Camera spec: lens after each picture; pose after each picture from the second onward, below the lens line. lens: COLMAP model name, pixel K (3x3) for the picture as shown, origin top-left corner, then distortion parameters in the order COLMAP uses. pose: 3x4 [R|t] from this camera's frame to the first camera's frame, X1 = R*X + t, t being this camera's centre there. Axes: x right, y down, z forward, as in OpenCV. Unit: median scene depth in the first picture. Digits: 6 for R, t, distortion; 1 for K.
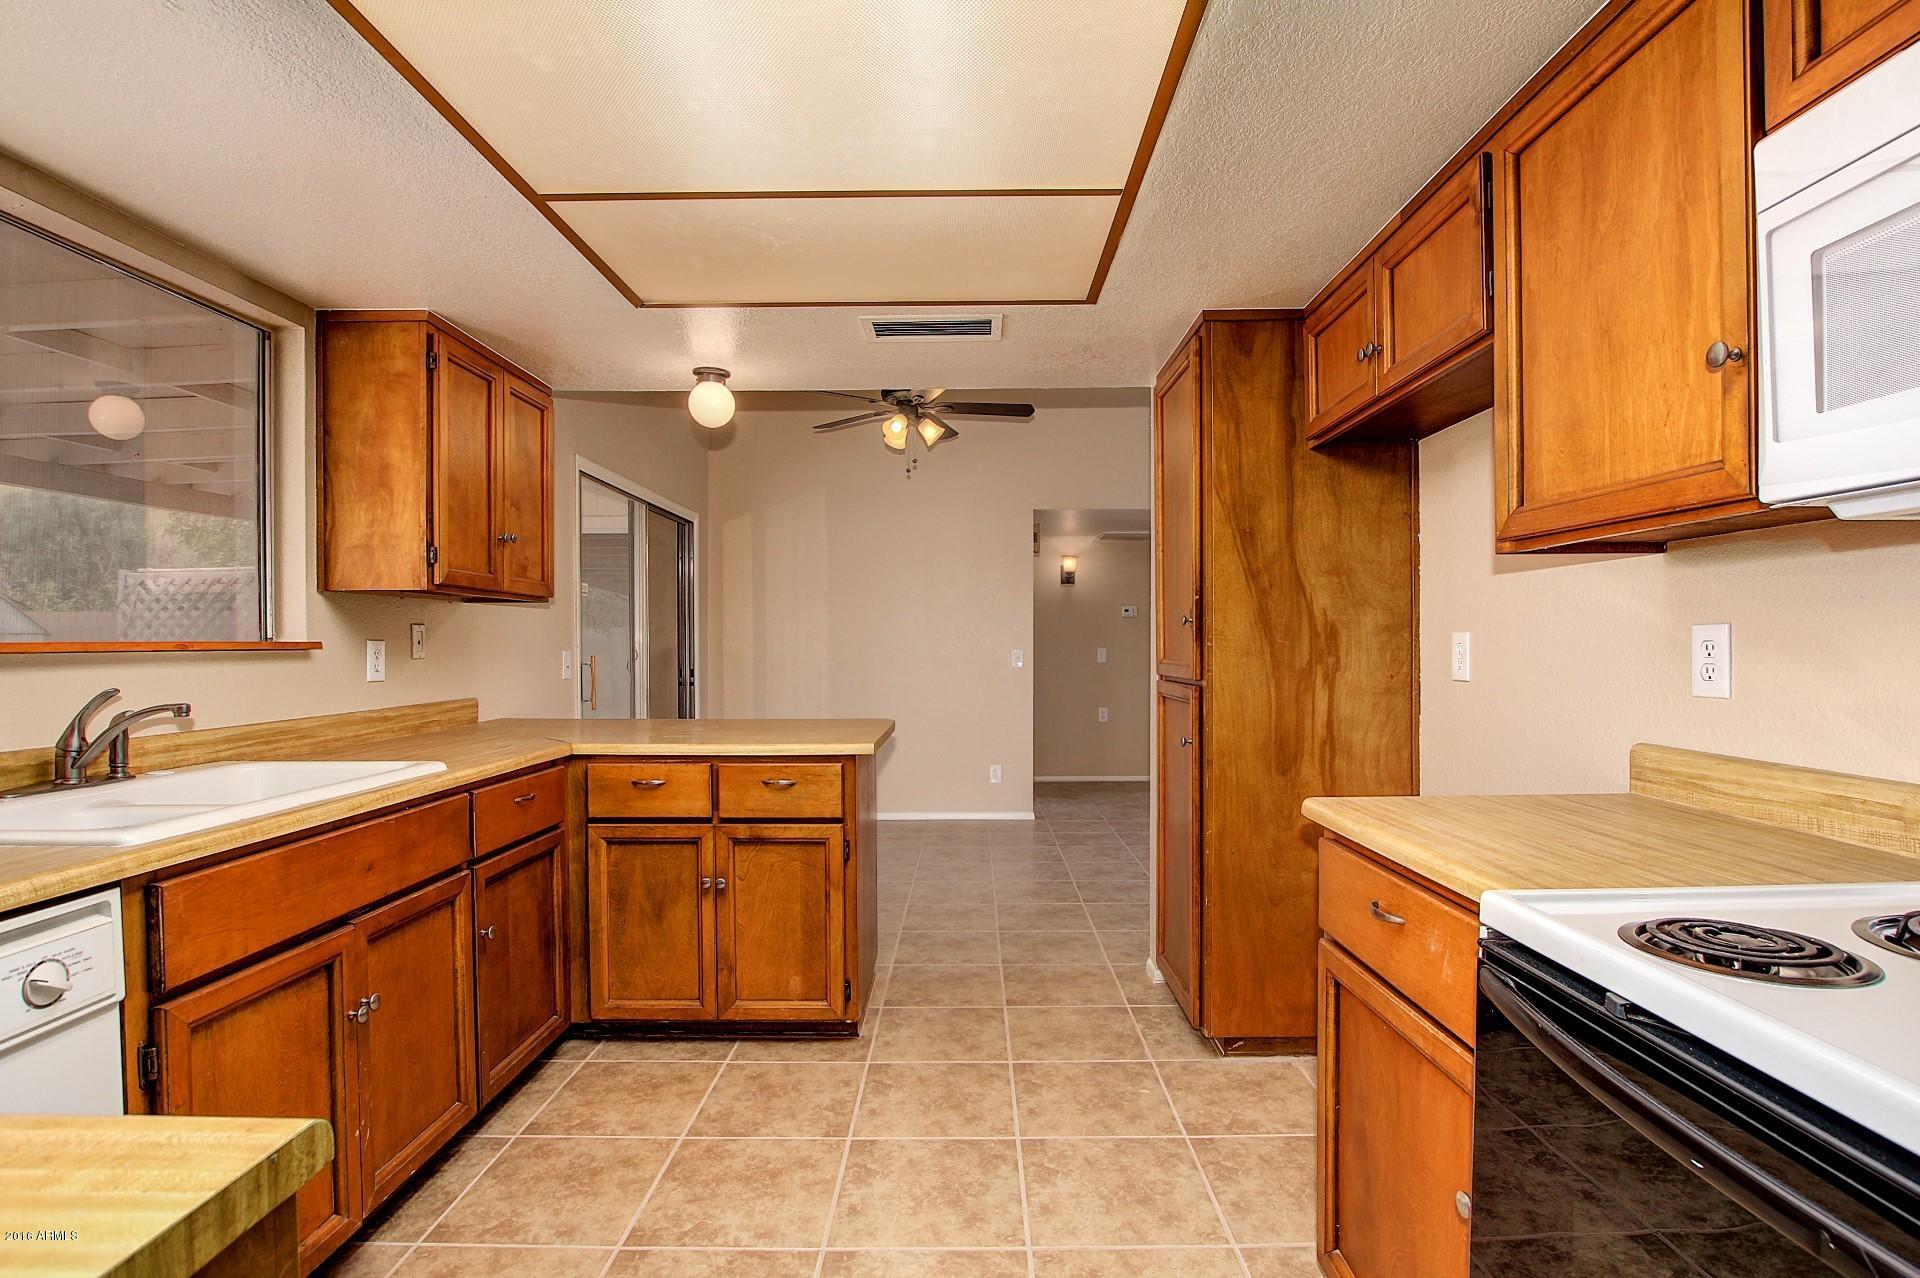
lens RADIAL K [[925.3, 0, 959.9], [0, 925.3, 646.5], [0, 0, 1]] dist [-0.025800, 0.002692]
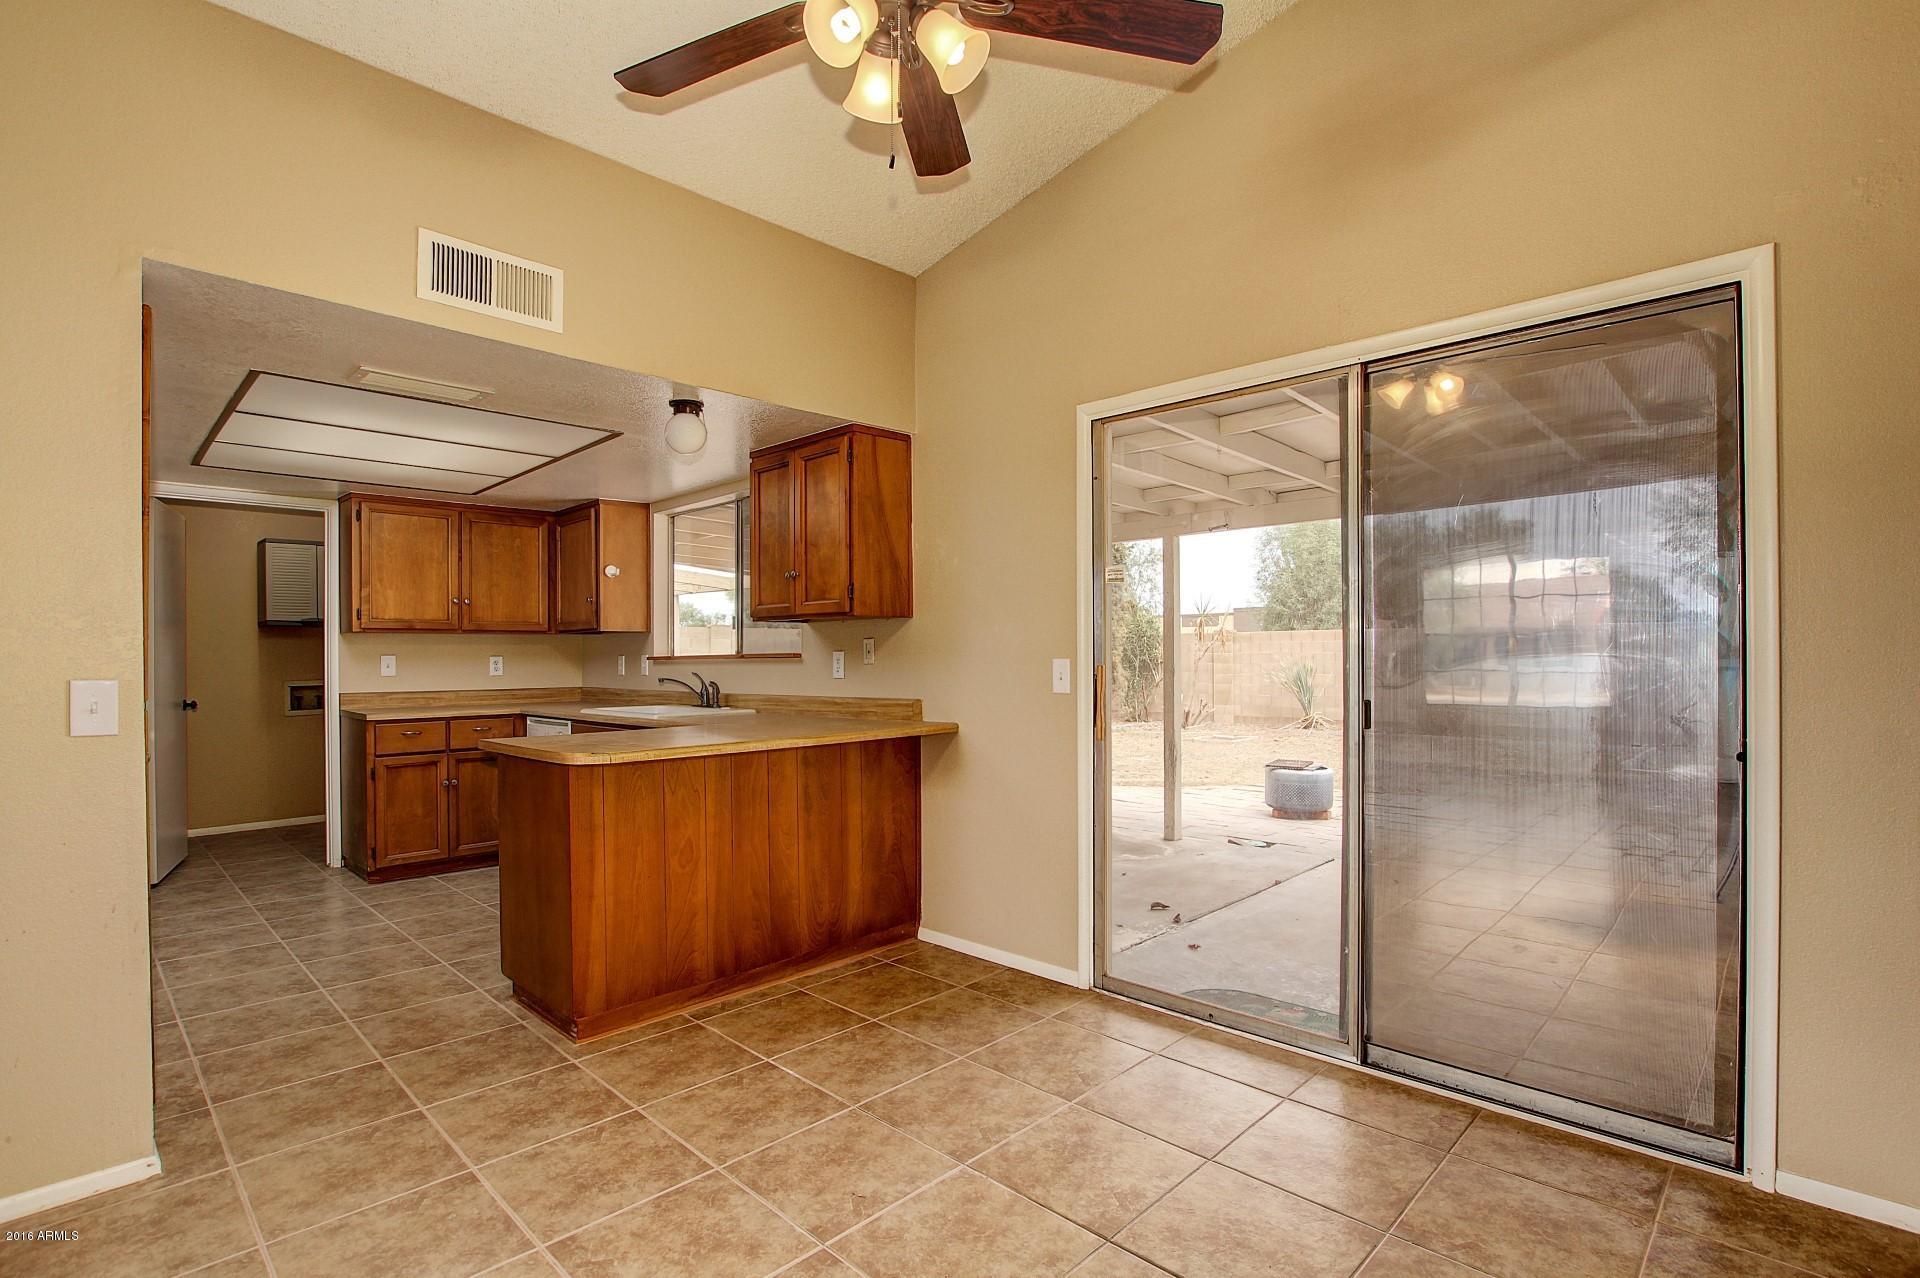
lens RADIAL K [[925.3, 0, 967.8], [0, 925.3, 652.8], [0, 0, 1]] dist [-0.025800, 0.002692]
pose [[-0.695726, 0.009859, -0.718239, 0.404124], [0.011603, 0.999930, 0.002486, -0.007406], [0.718213, -0.006604, -0.695792, 2.875170]]
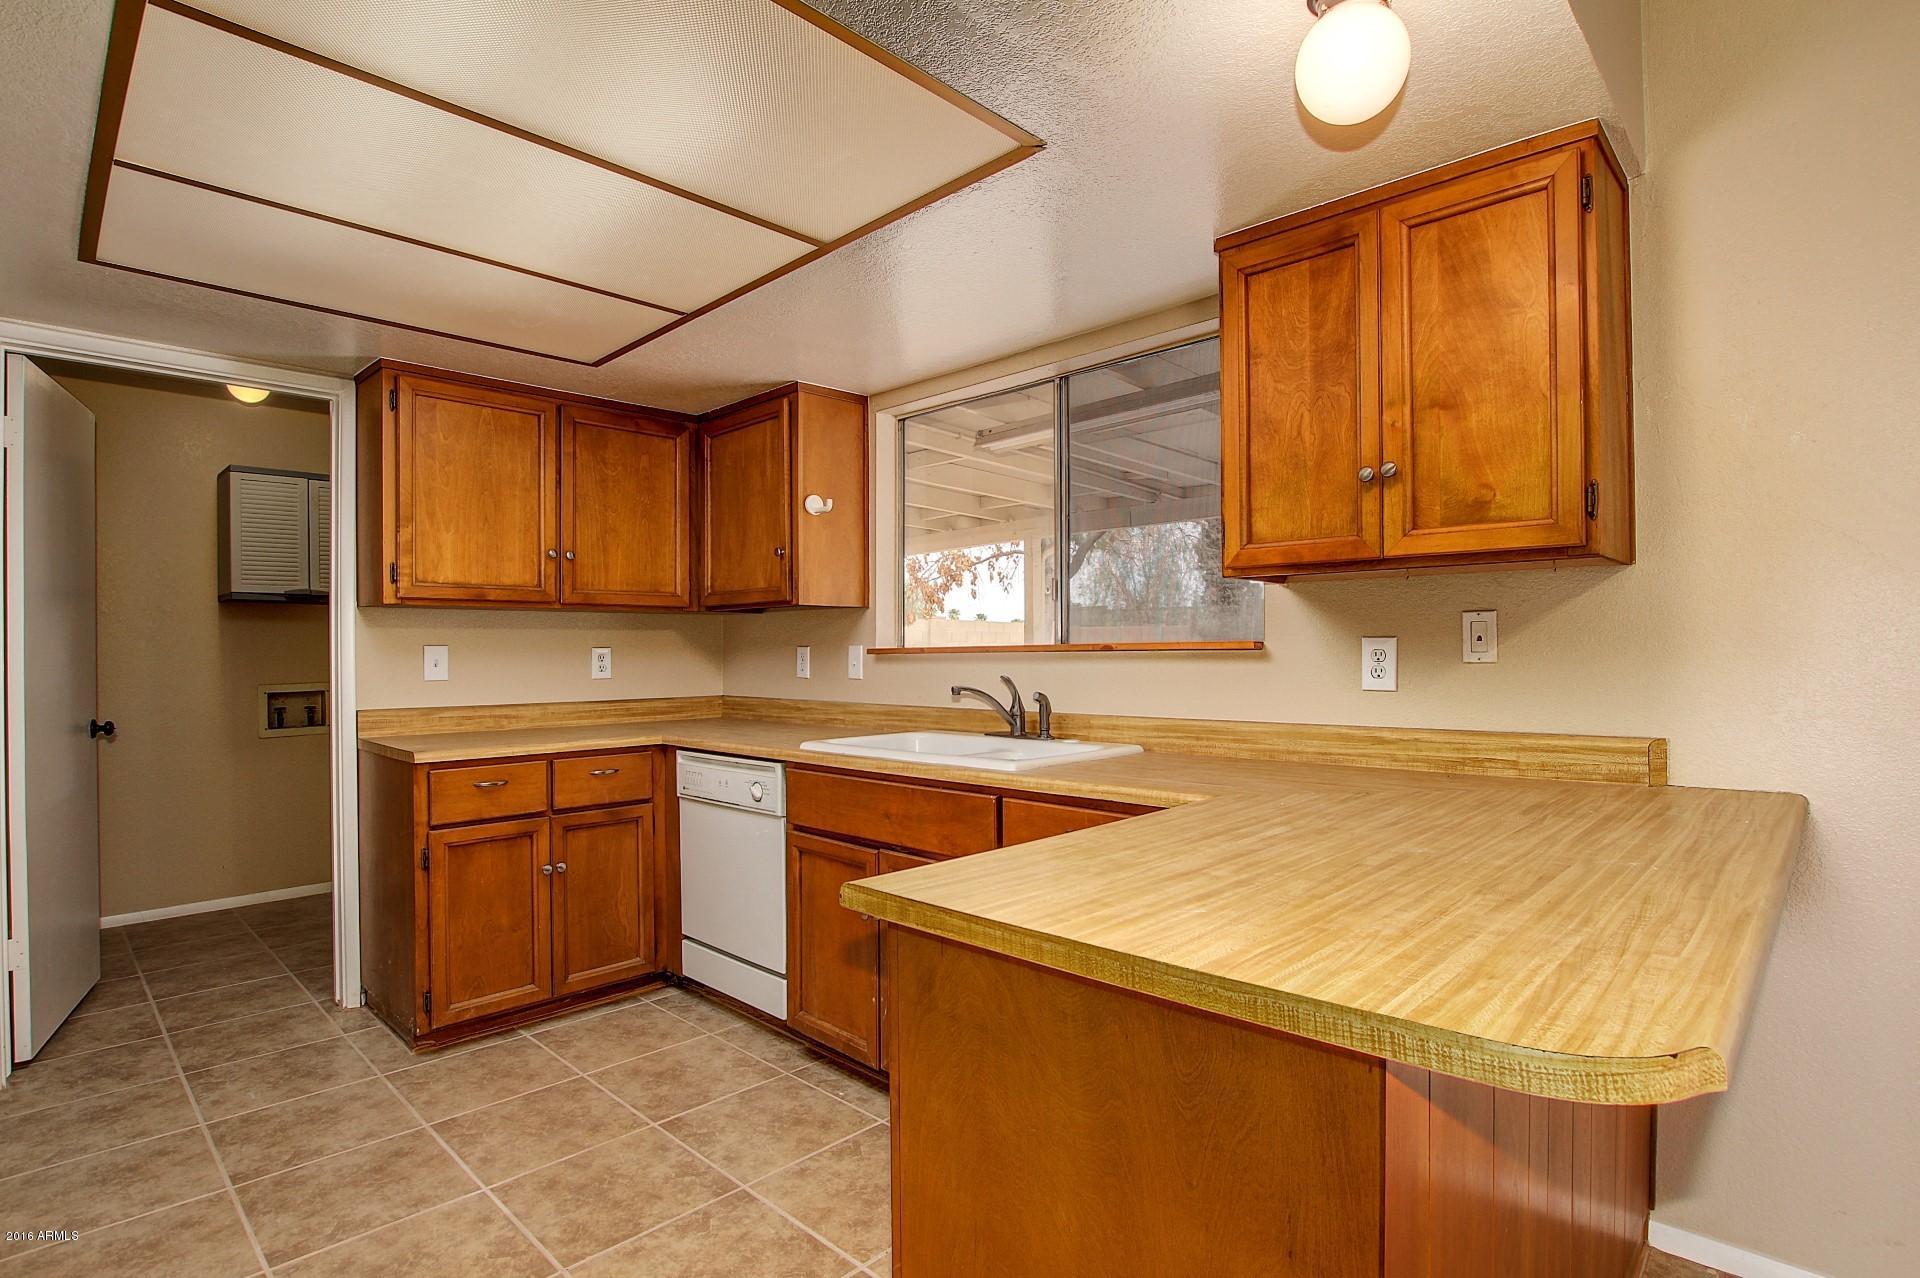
lens RADIAL K [[925.3, 0, 949.4], [0, 925.3, 647.8], [0, 0, 1]] dist [-0.025800, 0.002692]
pose [[-0.687664, 0.011015, -0.725946, 0.221828], [0.011321, 0.999926, 0.004448, -0.006999], [0.725941, -0.005159, -0.687737, 1.646748]]
